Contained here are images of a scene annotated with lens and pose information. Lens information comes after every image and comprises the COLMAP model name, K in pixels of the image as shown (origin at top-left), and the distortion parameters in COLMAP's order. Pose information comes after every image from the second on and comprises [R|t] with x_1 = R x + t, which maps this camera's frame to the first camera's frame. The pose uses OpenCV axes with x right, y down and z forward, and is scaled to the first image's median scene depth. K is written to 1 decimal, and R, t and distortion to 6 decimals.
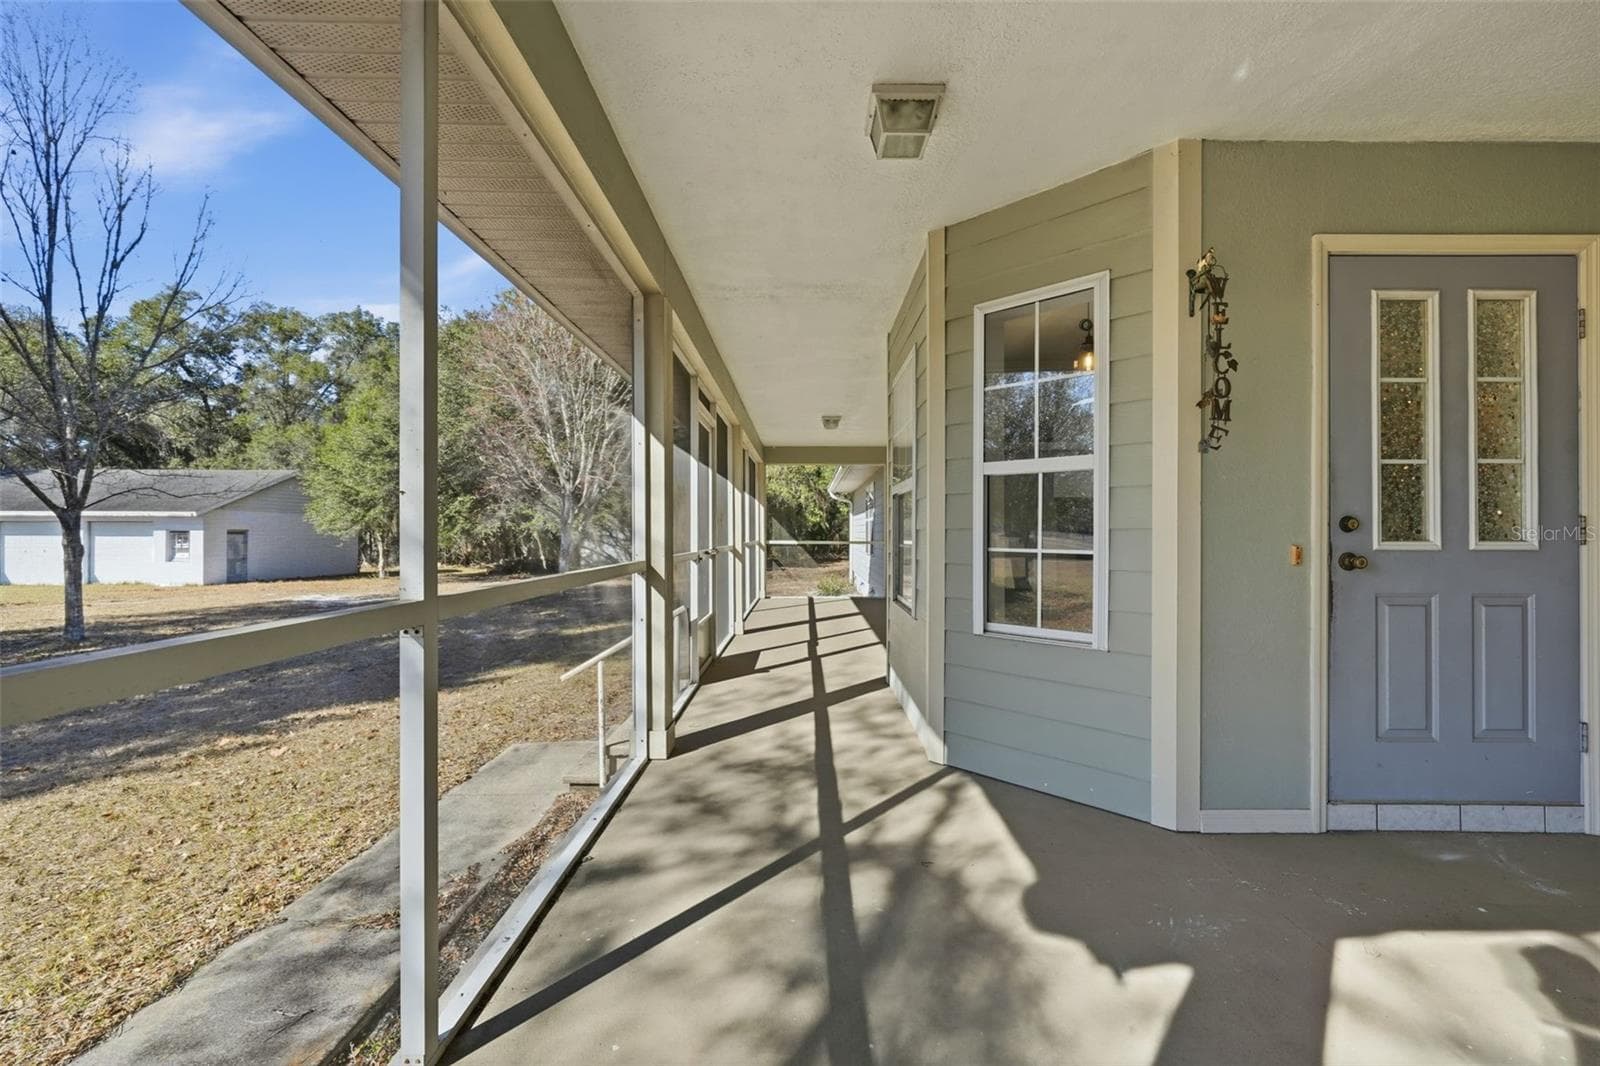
lens RADIAL K [[632.2, 0, 806.7], [0, 632.2, 528.1], [0, 0, 1]] dist [-0.008728, -0.000028]
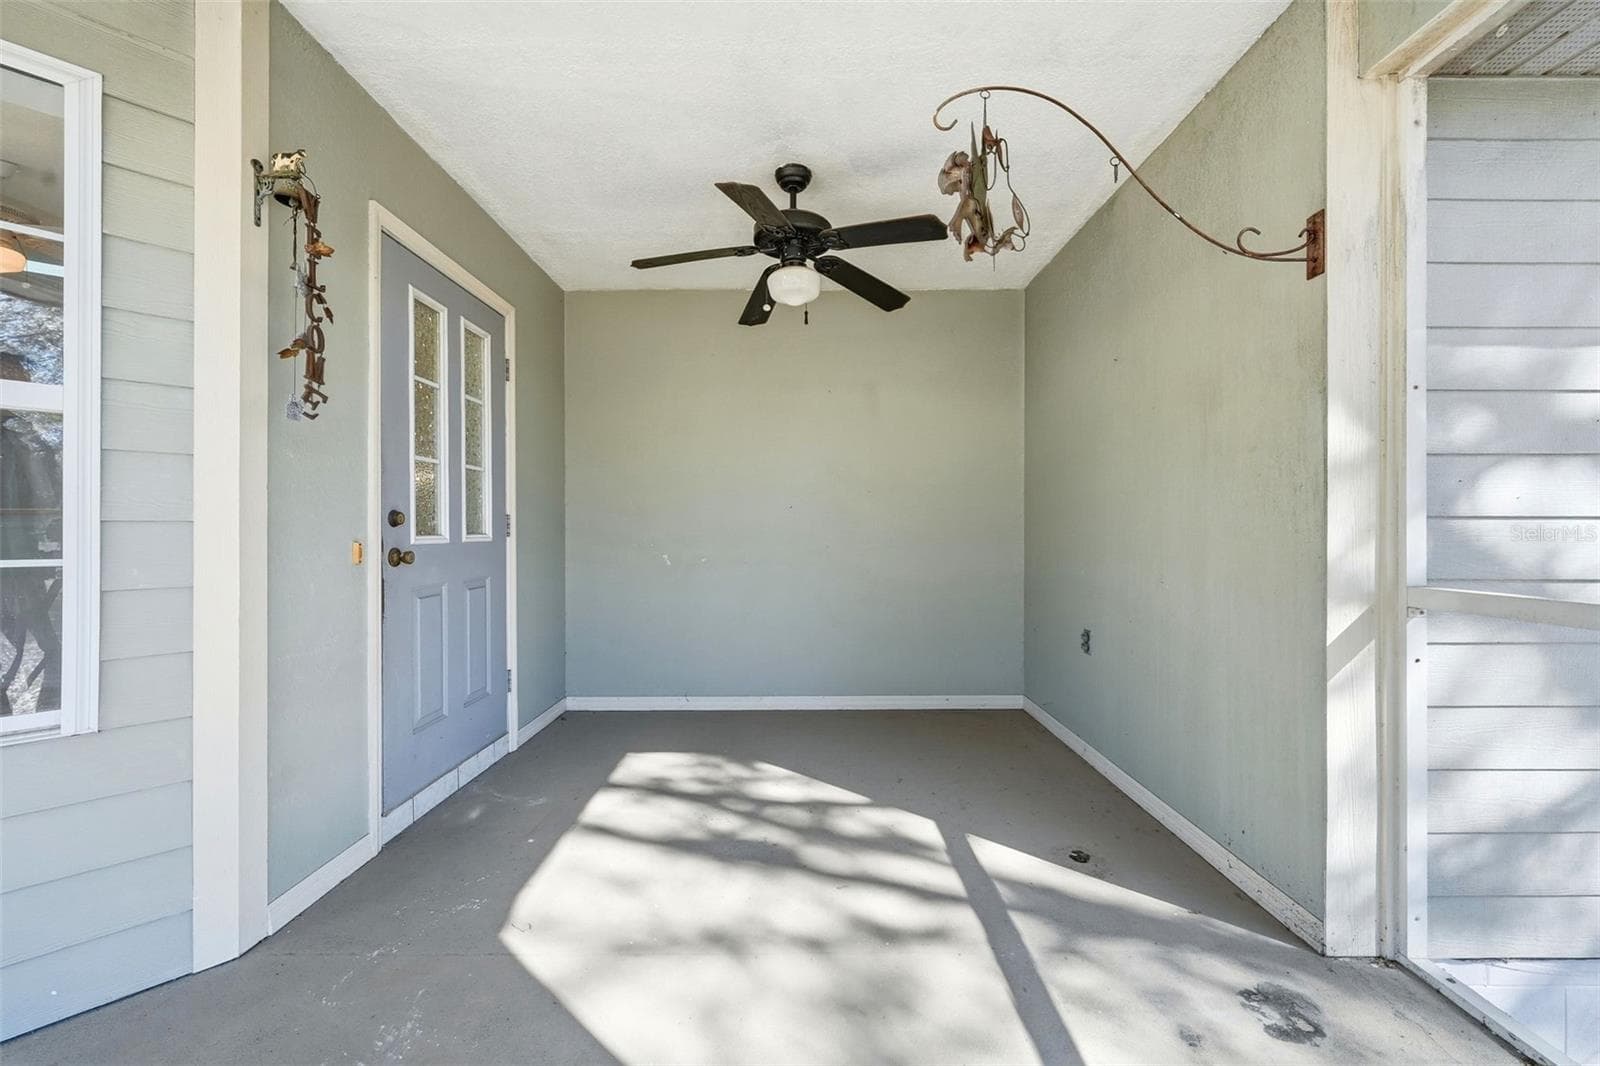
lens RADIAL K [[632.2, 0, 806.7], [0, 632.2, 528.1], [0, 0, 1]] dist [-0.008728, -0.000028]
pose [[-0.004406, -0.000395, 0.999990, -0.106893], [-0.009980, 0.999950, 0.000351, 0.001717], [-0.999940, -0.009979, -0.004409, 0.379823]]
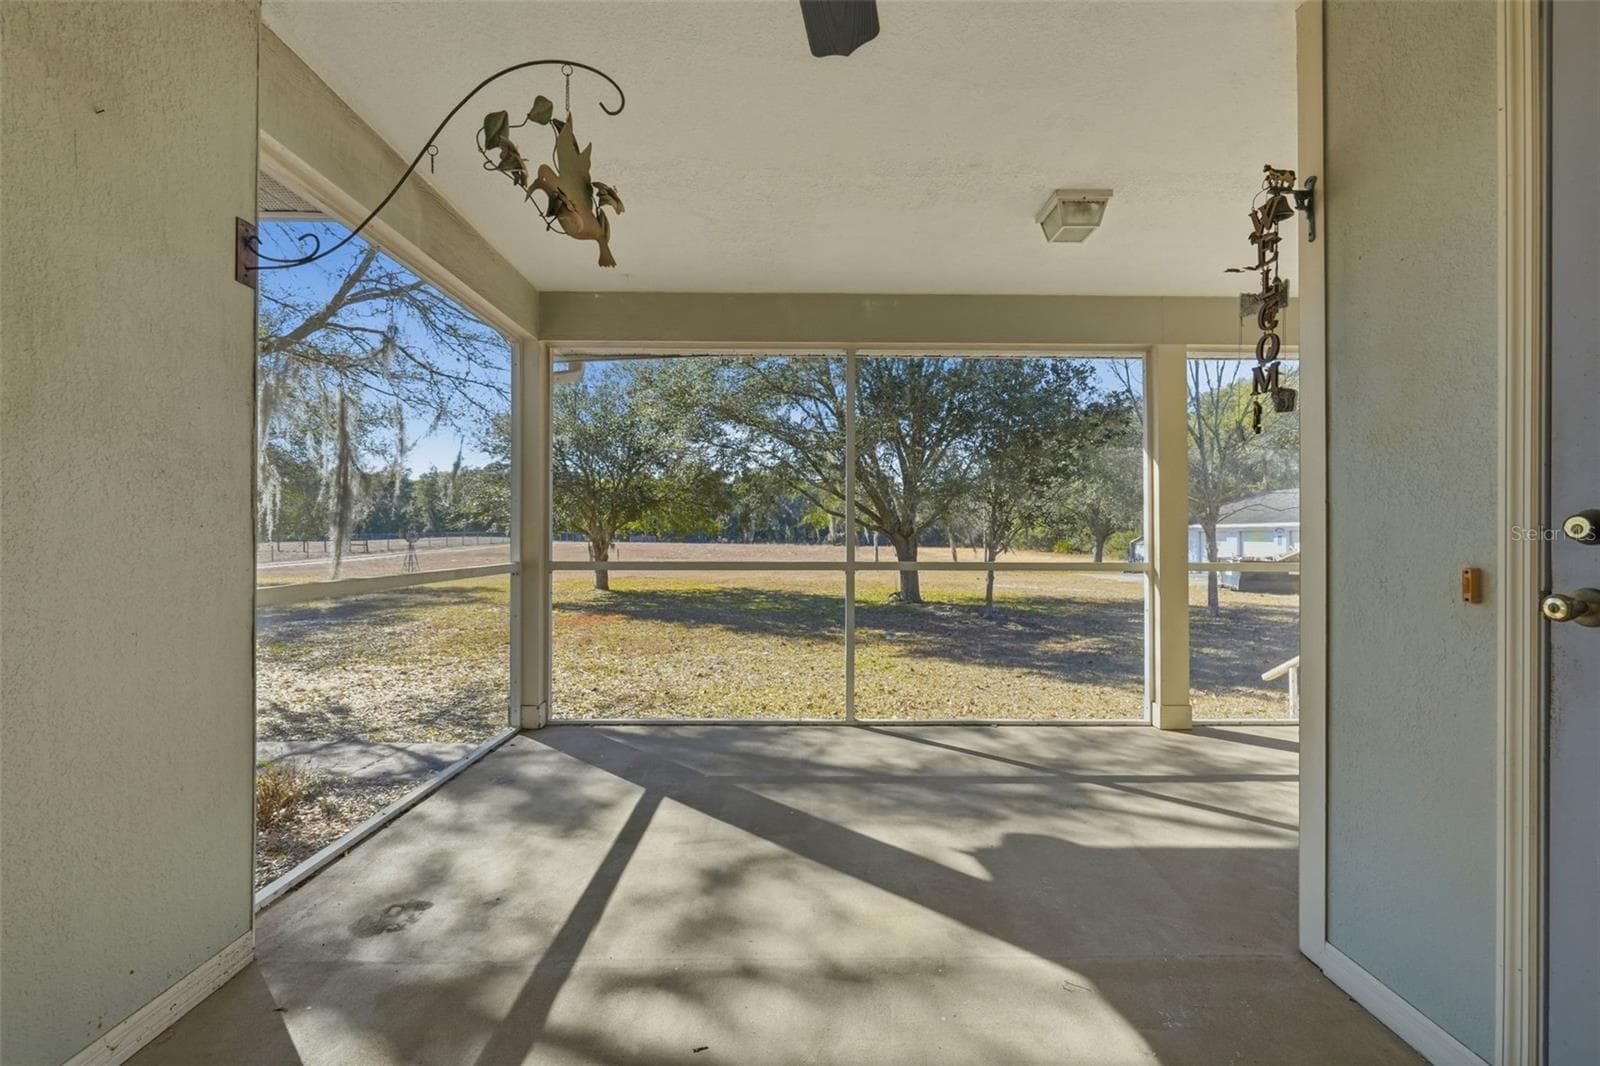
lens RADIAL K [[655.7, 0, 800.0], [0, 655.7, 533.0], [0, 0, 1]] dist [-0.000158, 0.000013]
pose [[0.007049, -0.009004, -0.999935, 1.353911], [0.006455, 0.999939, -0.008959, -0.000737], [0.999954, -0.006391, 0.007107, 0.415448]]
